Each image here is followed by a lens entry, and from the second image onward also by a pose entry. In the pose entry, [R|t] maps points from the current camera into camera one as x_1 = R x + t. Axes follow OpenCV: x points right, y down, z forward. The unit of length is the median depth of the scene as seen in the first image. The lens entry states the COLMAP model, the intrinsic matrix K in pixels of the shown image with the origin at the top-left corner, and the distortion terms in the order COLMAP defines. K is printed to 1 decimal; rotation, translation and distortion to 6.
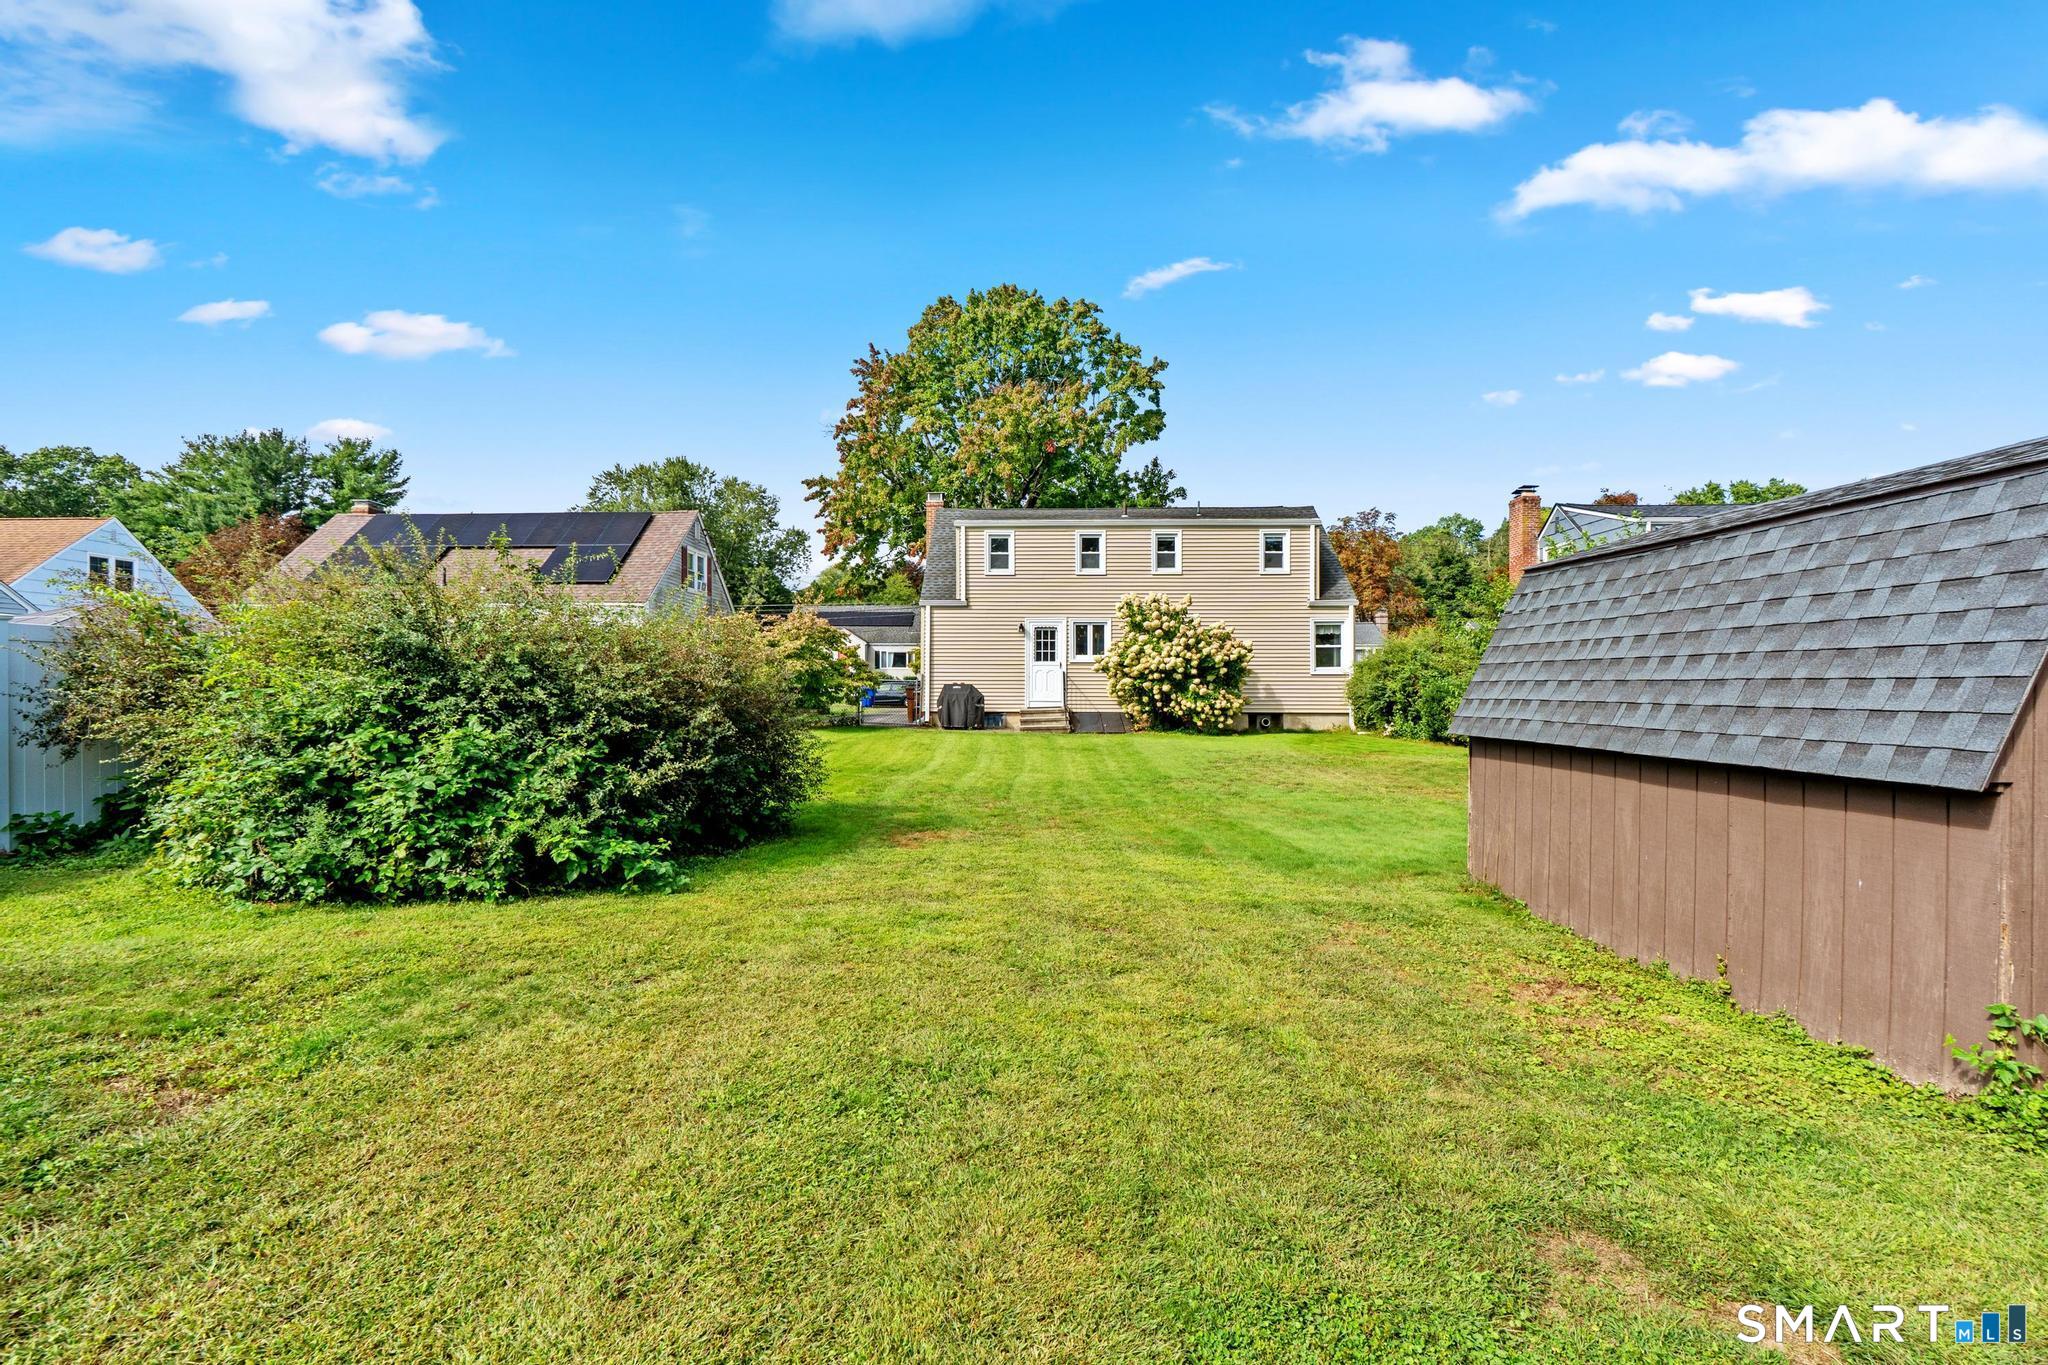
lens RADIAL K [[933.6, 0, 1006.0], [0, 933.6, 670.2], [0, 0, 1]] dist [-0.004816, 0.001107]
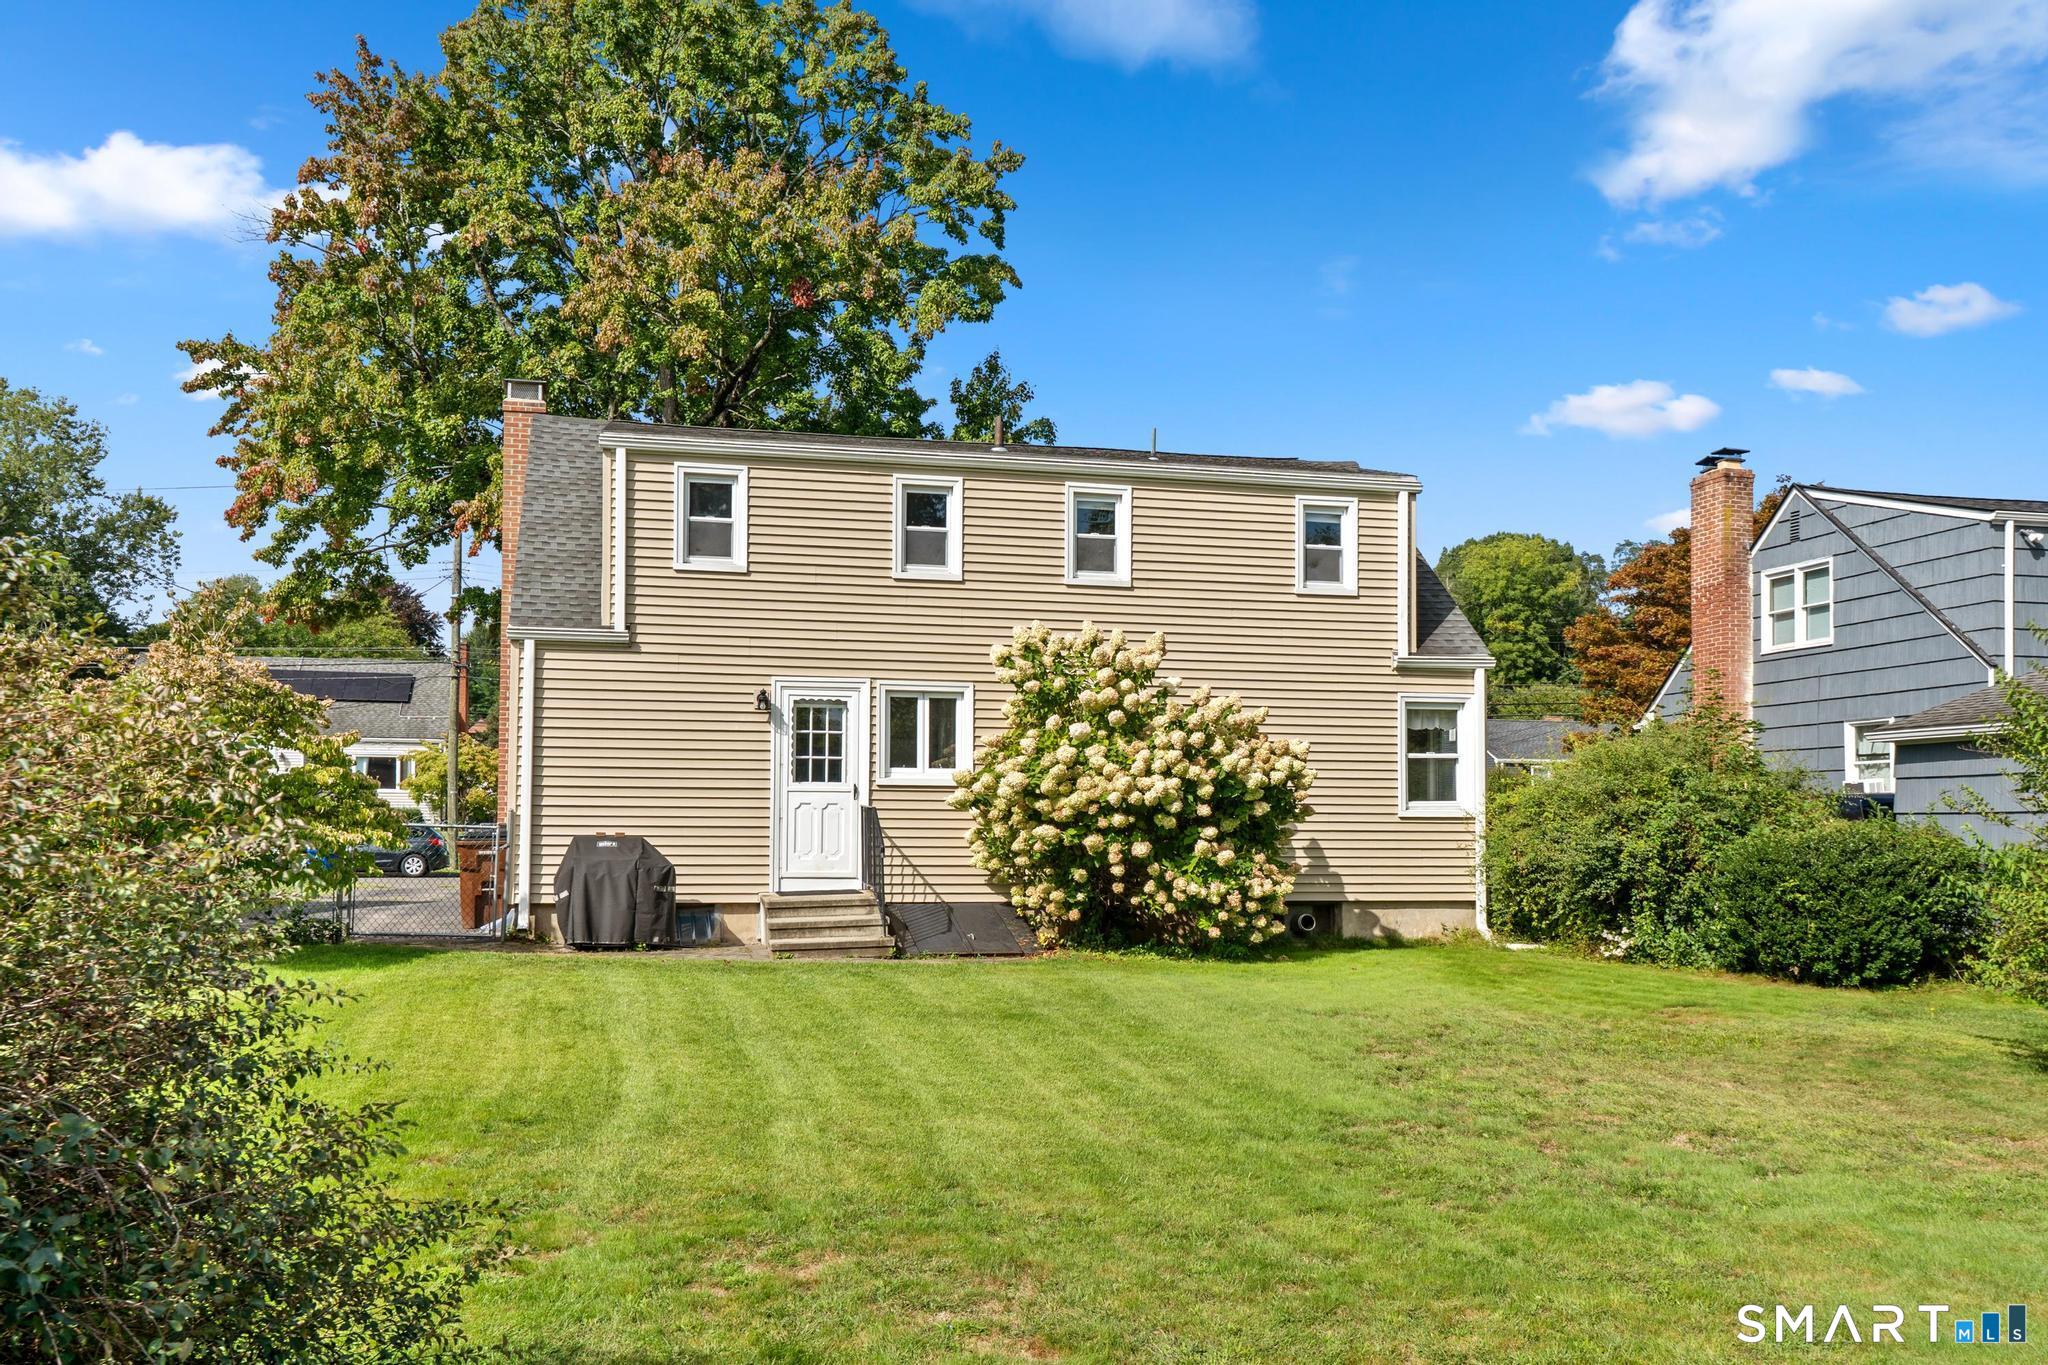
lens RADIAL K [[1682.2, 0, 1012.0], [0, 1682.2, 760.6], [0, 0, 1]] dist [-0.000608, -0.001045]
pose [[0.966149, 0.014435, 0.257580, -0.068496], [-0.008982, 0.999710, -0.022334, -0.002937], [-0.257827, 0.019264, 0.965999, 0.248850]]
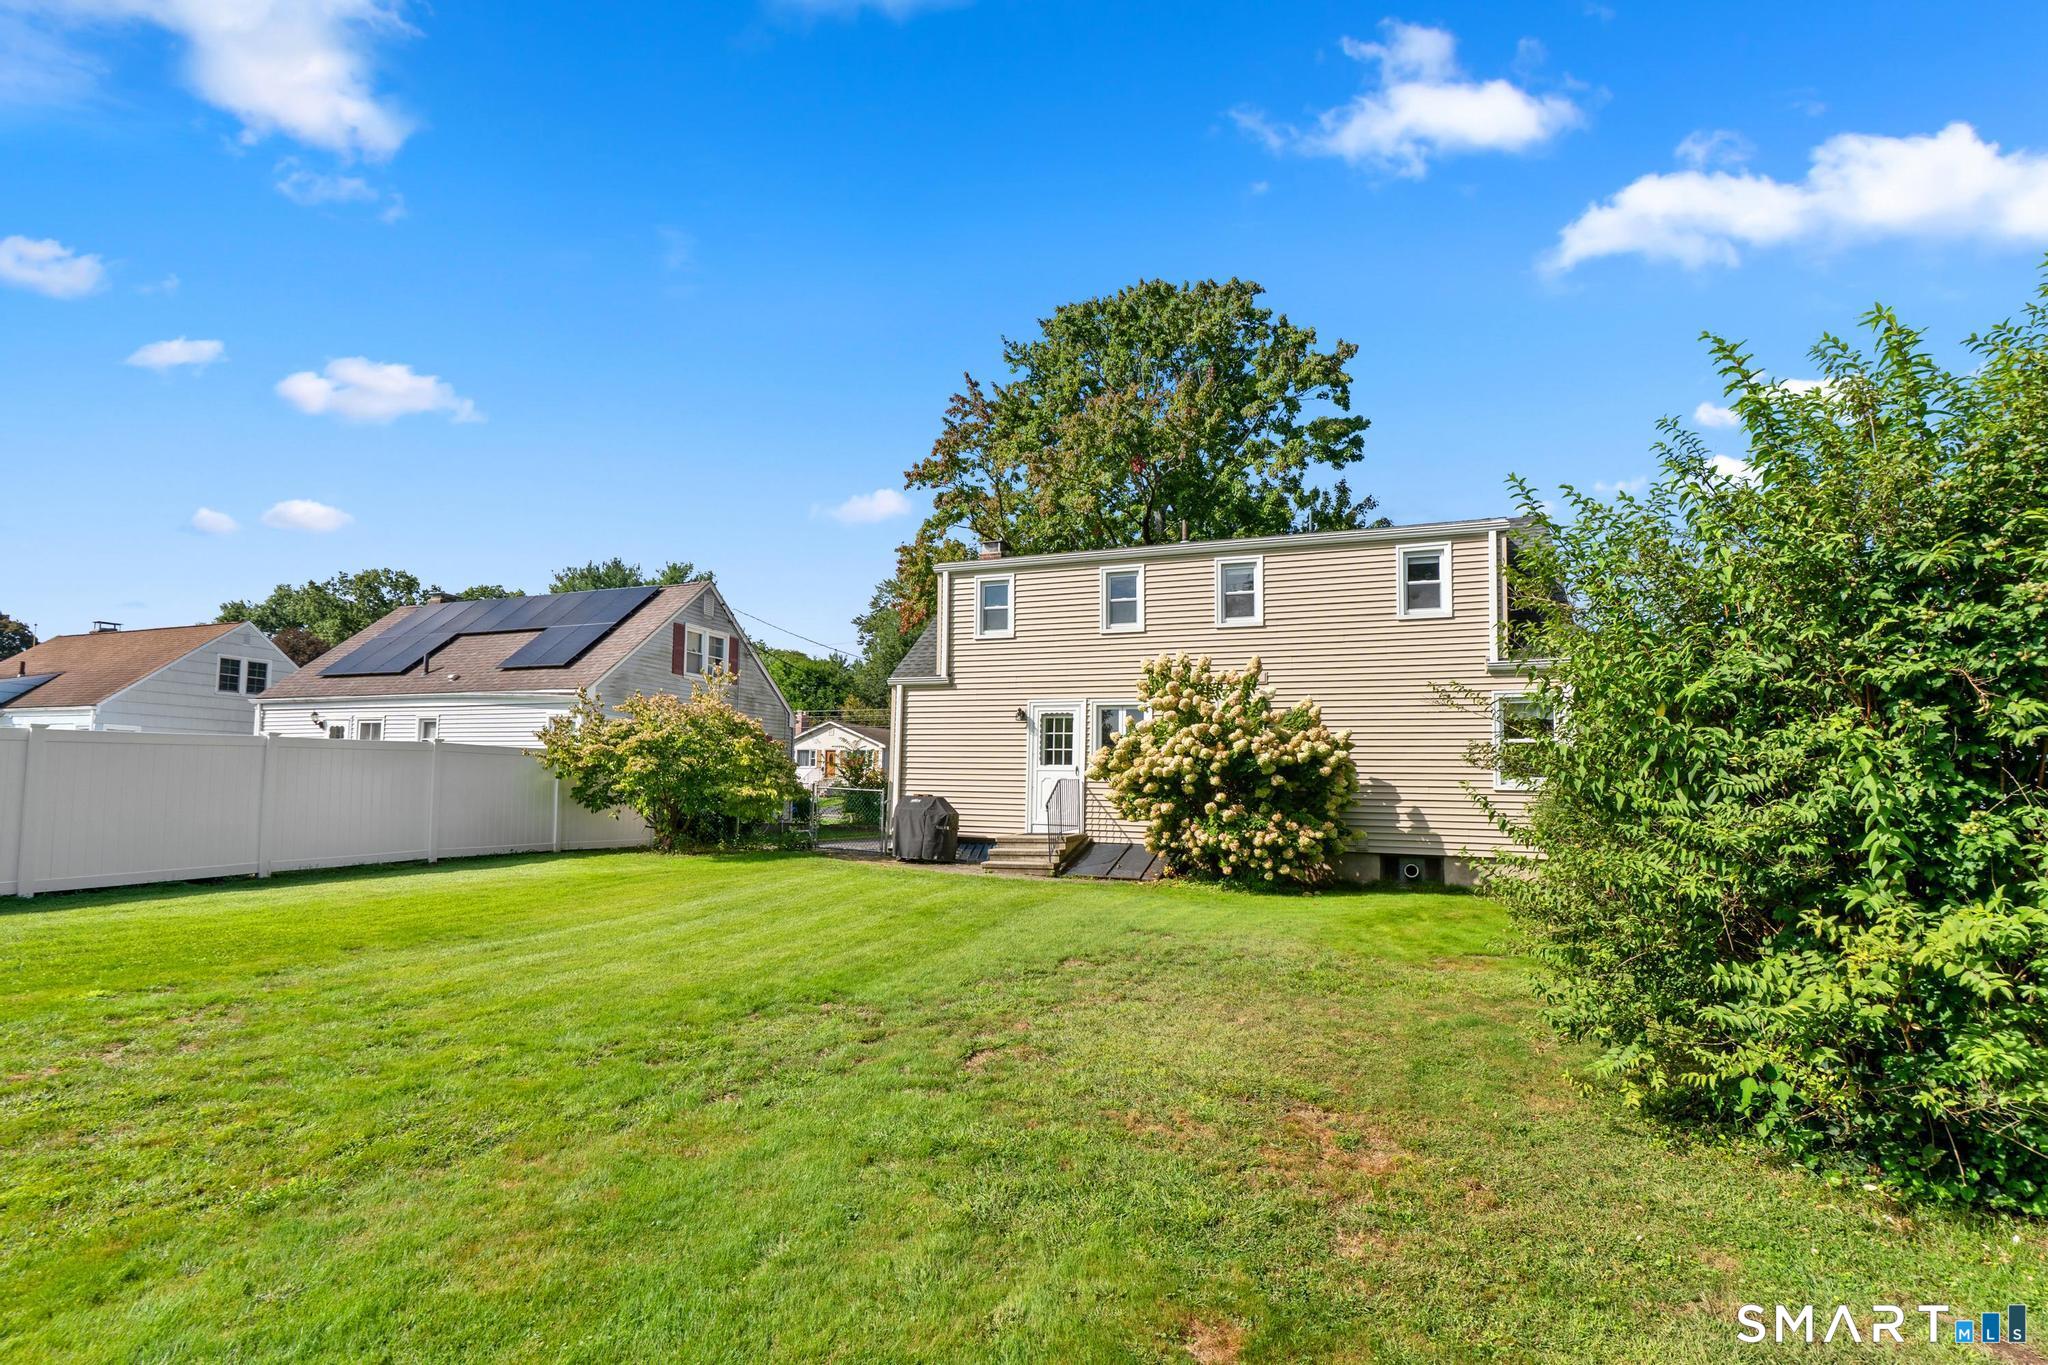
lens RADIAL K [[969.6, 0, 1027.6], [0, 969.6, 720.5], [0, 0, 1]] dist [0.032734, 0.000405]
pose [[0.943544, -0.009623, -0.331107, 0.253401], [-0.011732, 0.997980, -0.062436, 0.002681], [0.331039, 0.062796, 0.941525, 0.338267]]
